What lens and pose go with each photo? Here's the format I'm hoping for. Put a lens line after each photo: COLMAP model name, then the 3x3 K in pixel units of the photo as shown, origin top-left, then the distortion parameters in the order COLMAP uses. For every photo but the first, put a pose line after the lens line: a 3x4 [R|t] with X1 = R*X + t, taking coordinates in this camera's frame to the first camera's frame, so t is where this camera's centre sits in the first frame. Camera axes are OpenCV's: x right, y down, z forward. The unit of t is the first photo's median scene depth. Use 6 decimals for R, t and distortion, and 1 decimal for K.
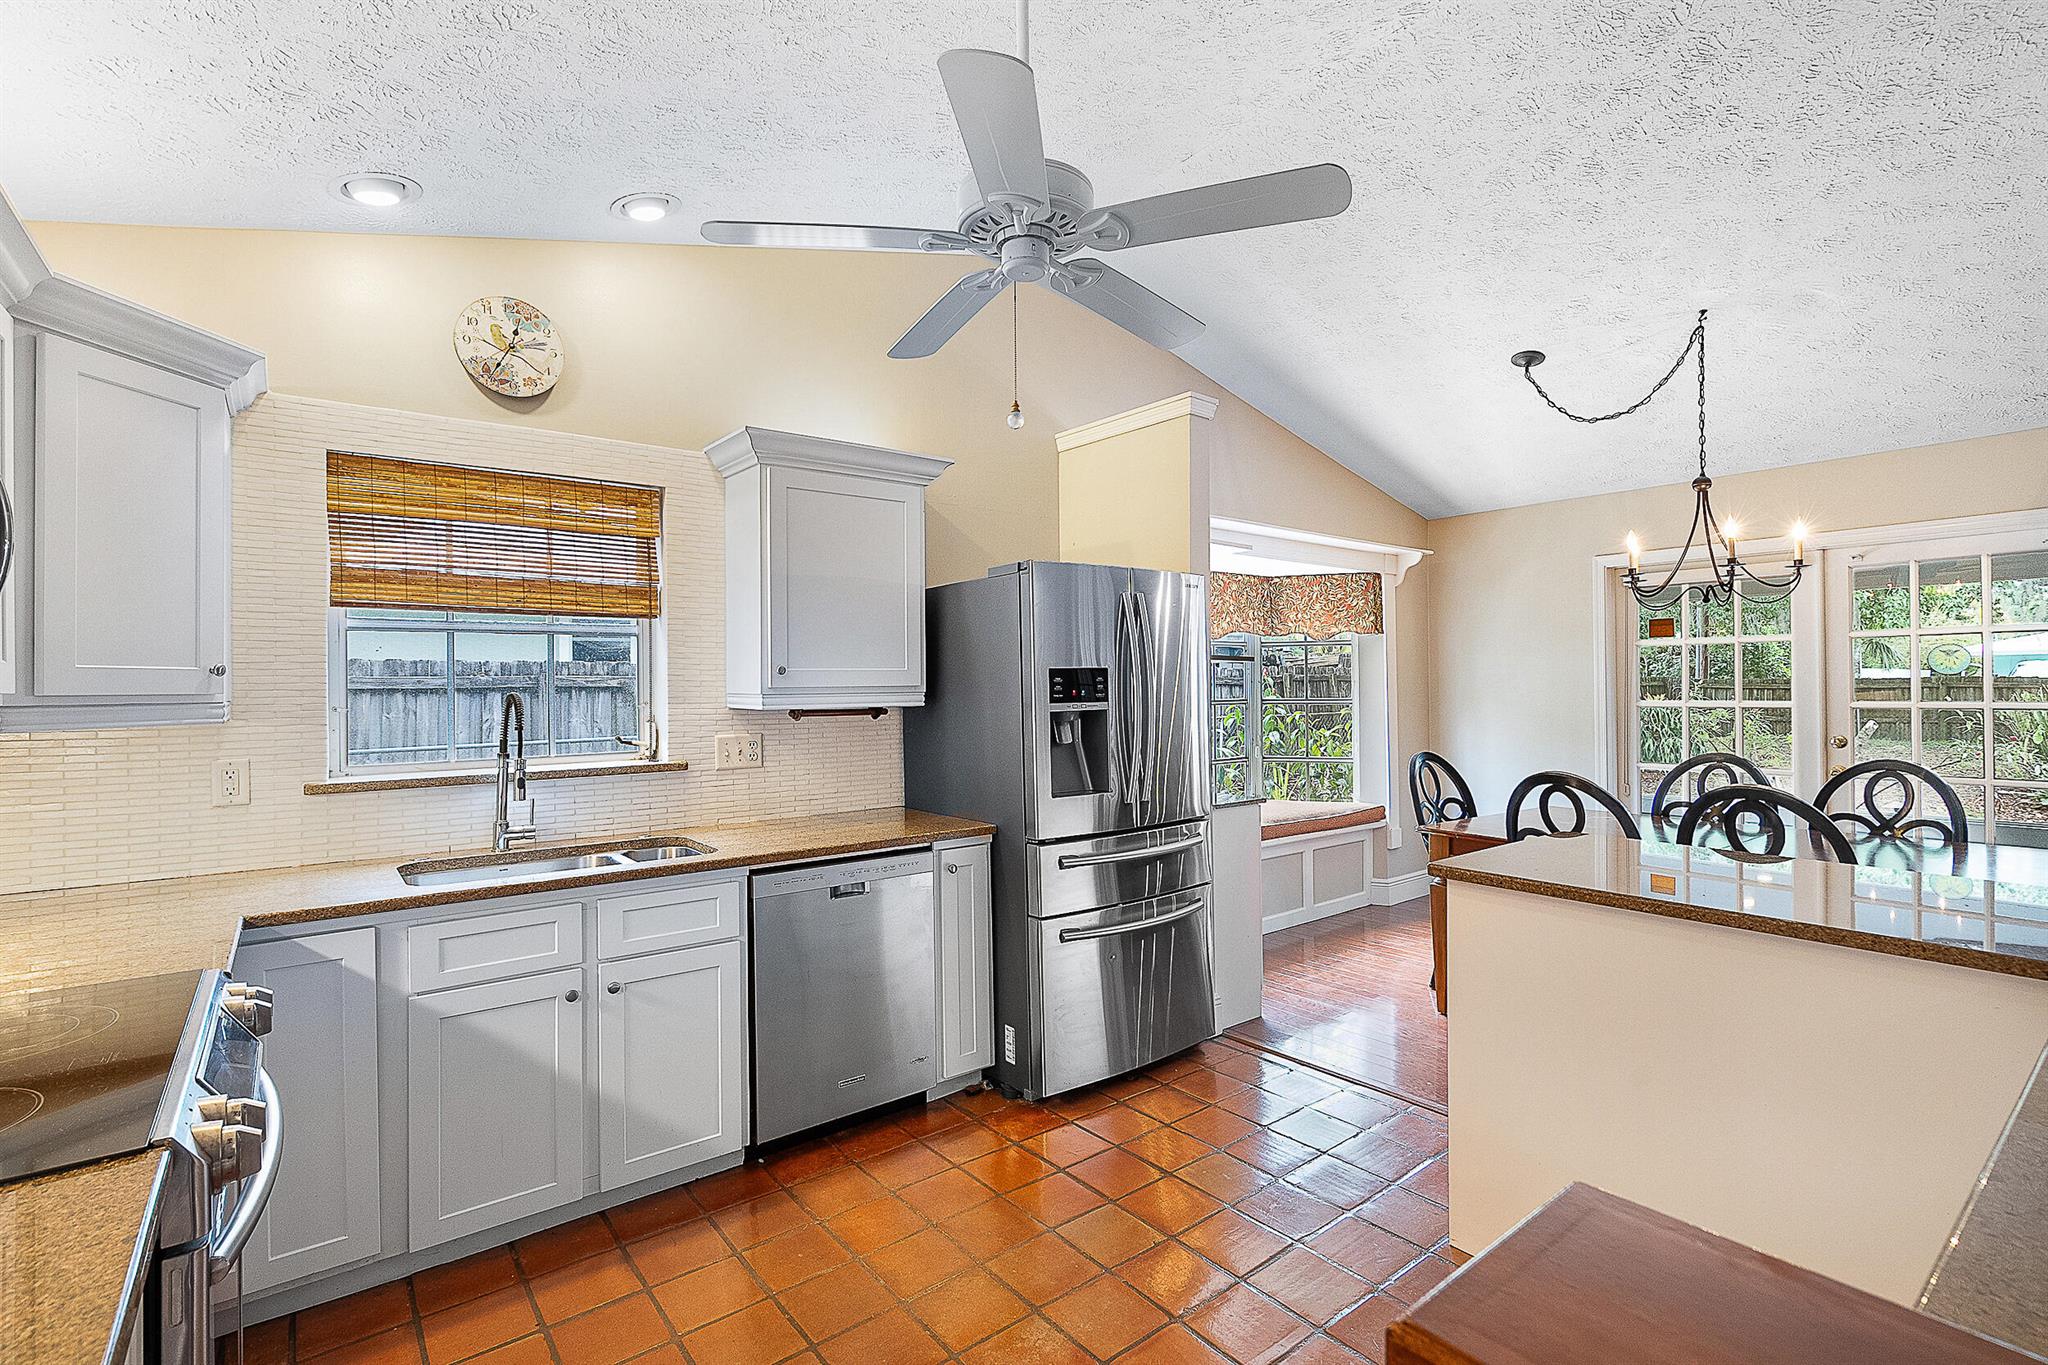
lens RADIAL K [[941.9, 0, 1023.9], [0, 941.9, 684.1], [0, 0, 1]] dist [-0.001143, 0.007545]
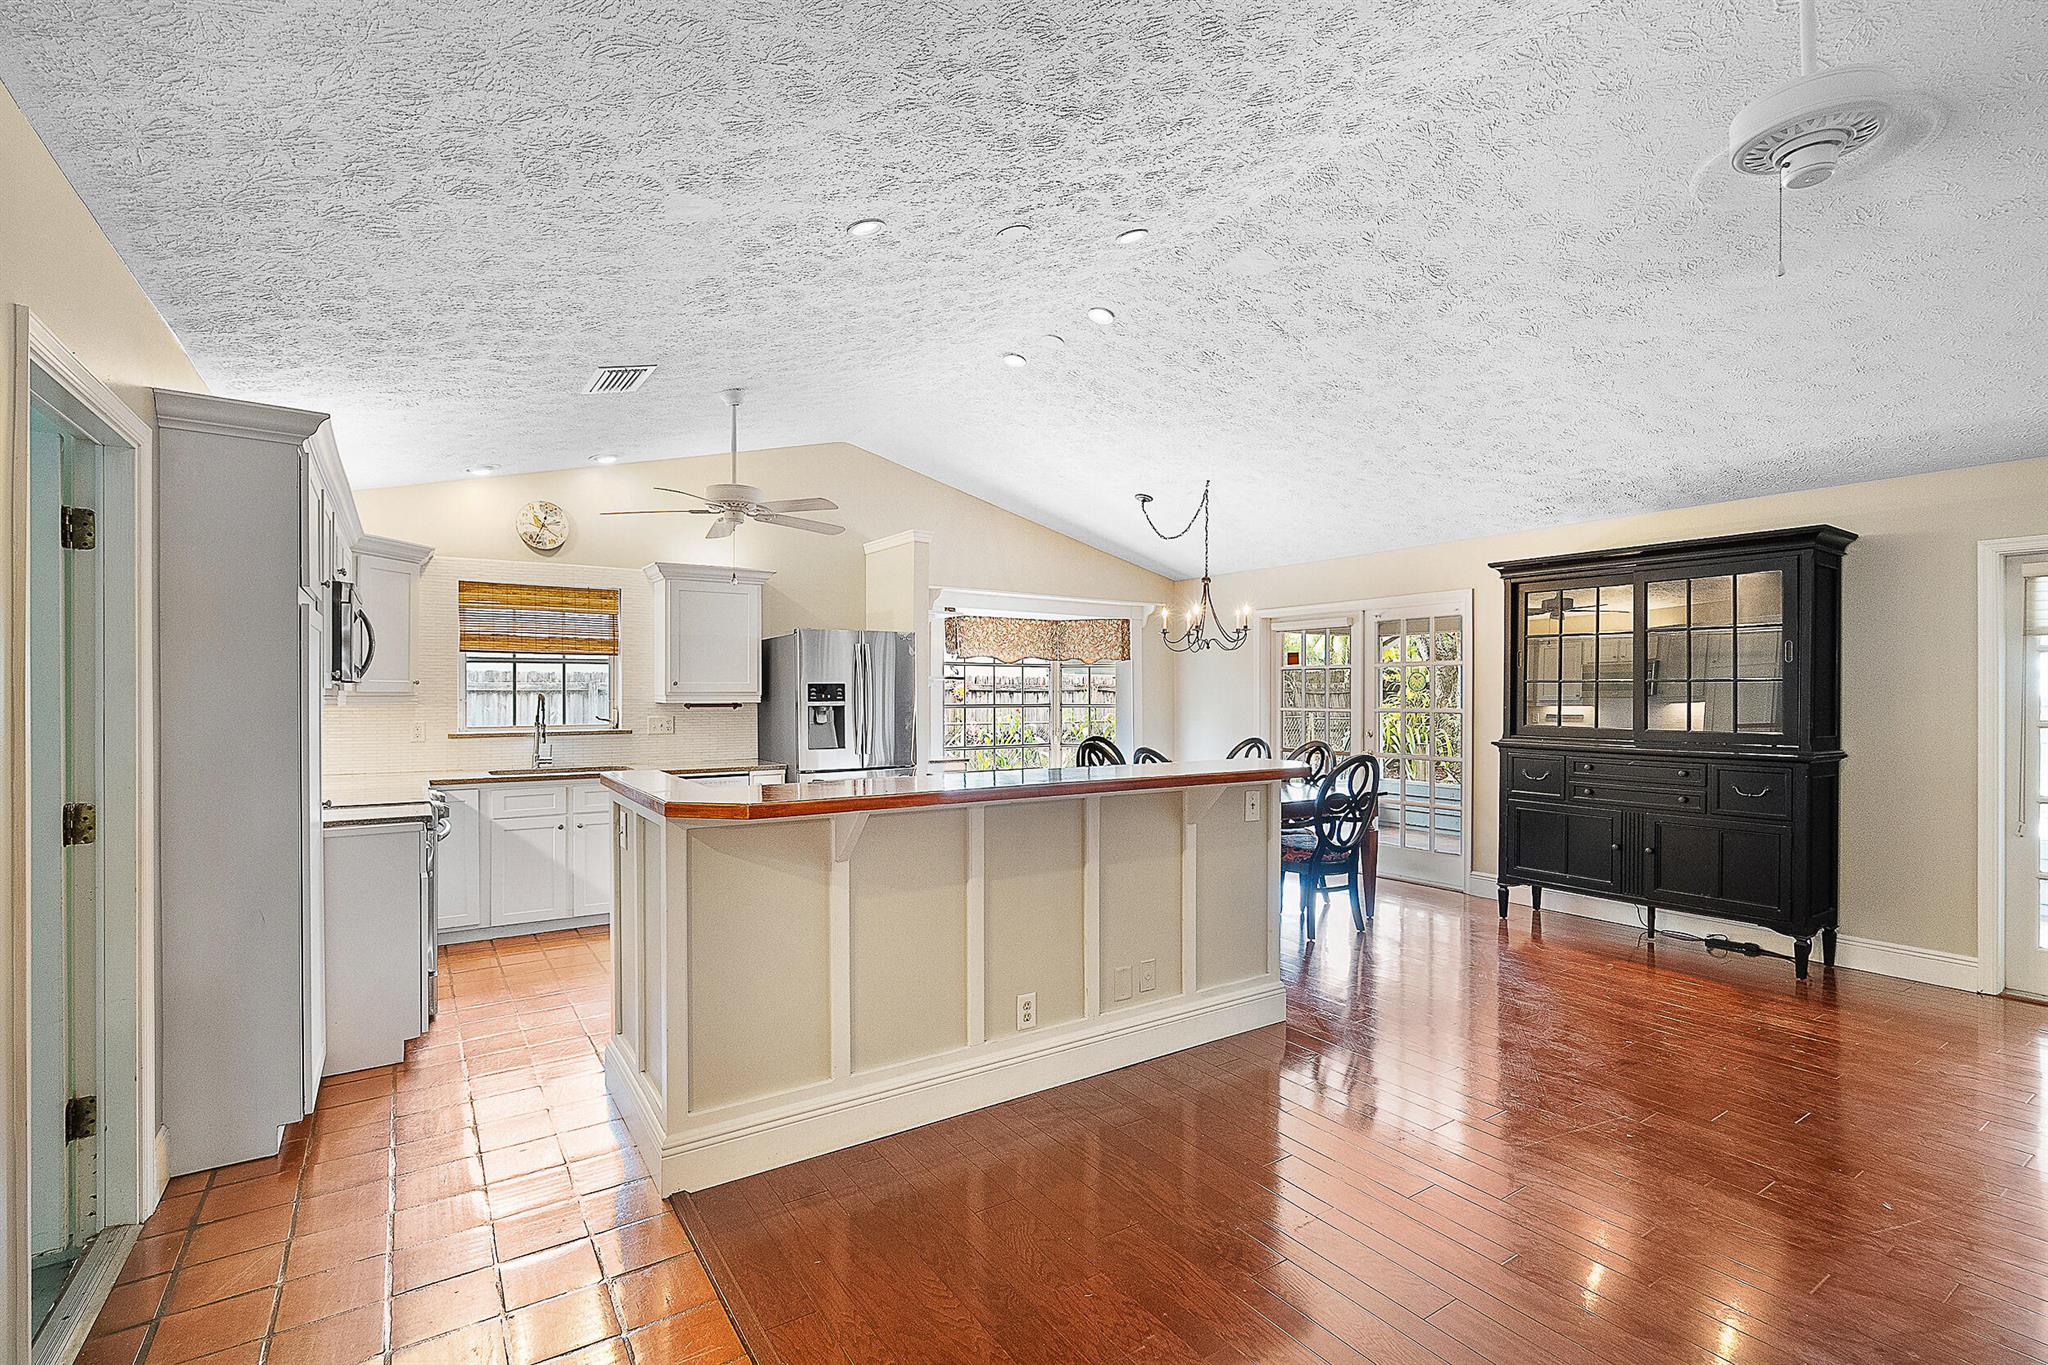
lens RADIAL K [[941.9, 0, 1034.4], [0, 941.9, 696.1], [0, 0, 1]] dist [-0.001143, 0.007545]
pose [[0.997031, 0.011059, -0.076198, 0.638373], [-0.010623, 0.999925, 0.006126, -0.007520], [0.076260, -0.005299, 0.997074, -0.904361]]
